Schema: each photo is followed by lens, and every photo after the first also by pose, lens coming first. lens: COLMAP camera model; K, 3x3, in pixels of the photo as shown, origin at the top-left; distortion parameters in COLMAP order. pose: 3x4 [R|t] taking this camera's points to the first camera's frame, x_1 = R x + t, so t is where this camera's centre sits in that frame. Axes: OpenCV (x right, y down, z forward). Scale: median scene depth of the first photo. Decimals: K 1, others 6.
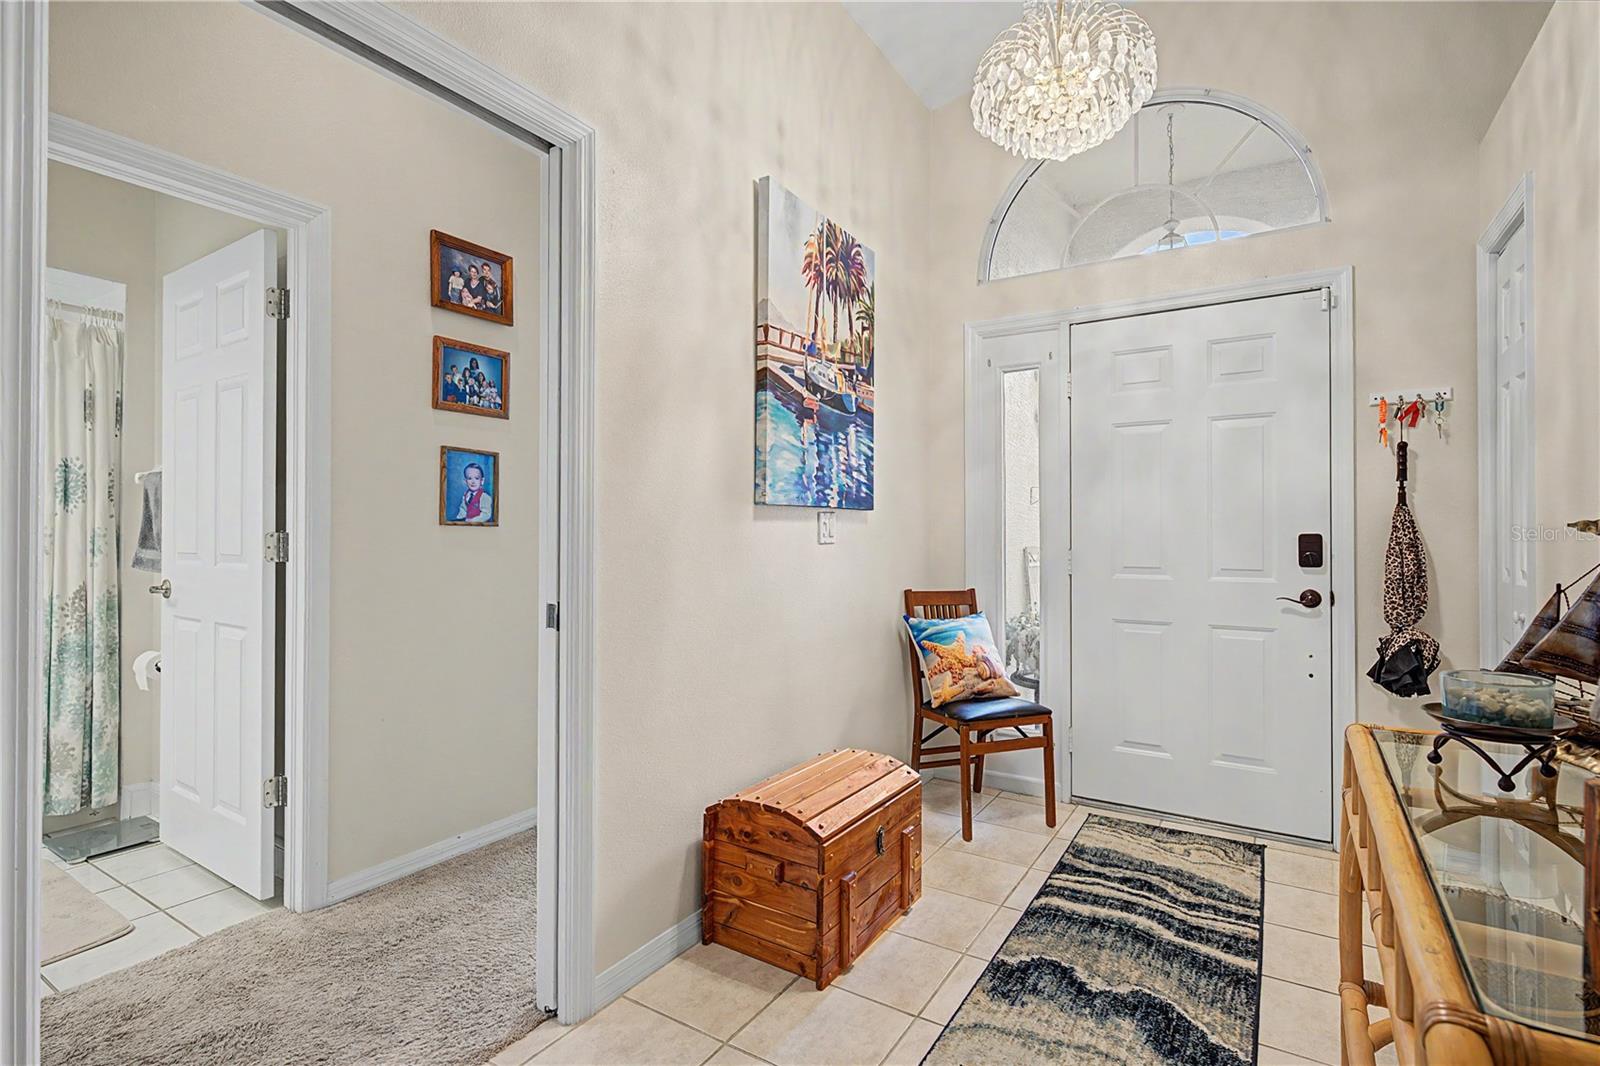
lens RADIAL K [[768.0, 0, 800.0], [0, 768.0, 533.0], [0, 0, 1]] dist [-0.000465, -0.000152]
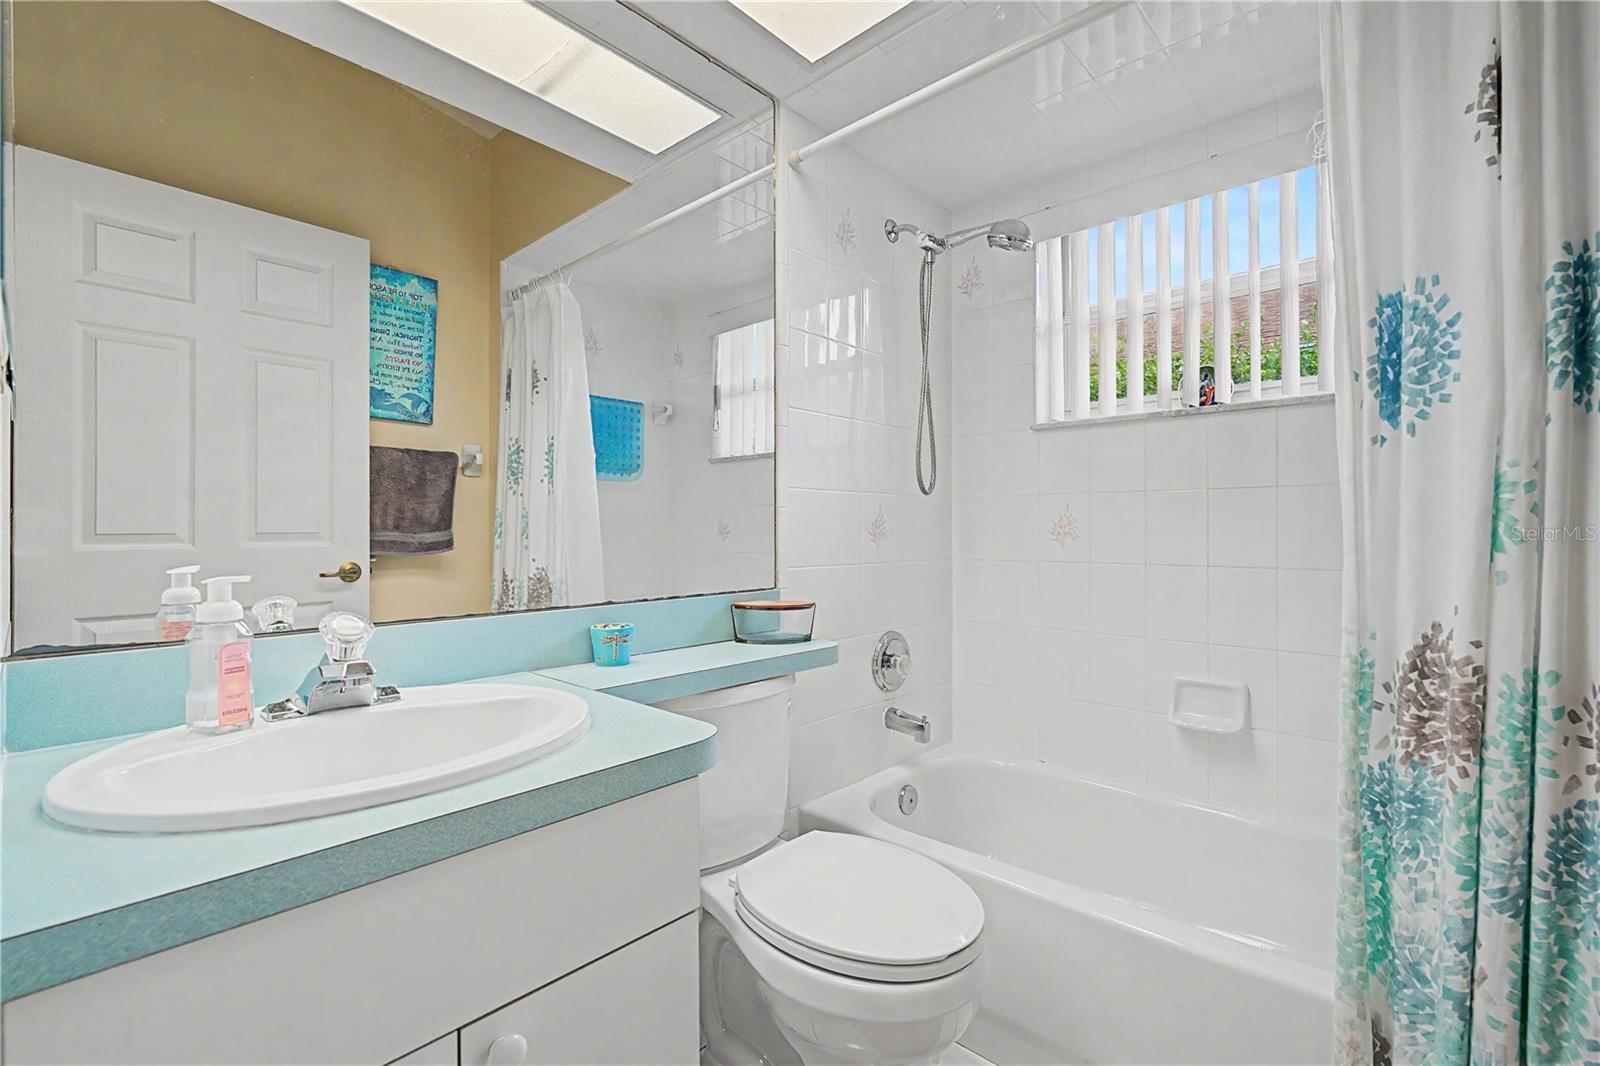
lens RADIAL K [[731.1, 0, 797.2], [0, 731.1, 524.6], [0, 0, 1]] dist [0.001325, -0.000029]
pose [[-0.191566, -0.005635, -0.981463, -0.607894], [0.007702, 0.999944, -0.007245, 0.019493], [0.981449, -0.008948, -0.191512, 0.750431]]
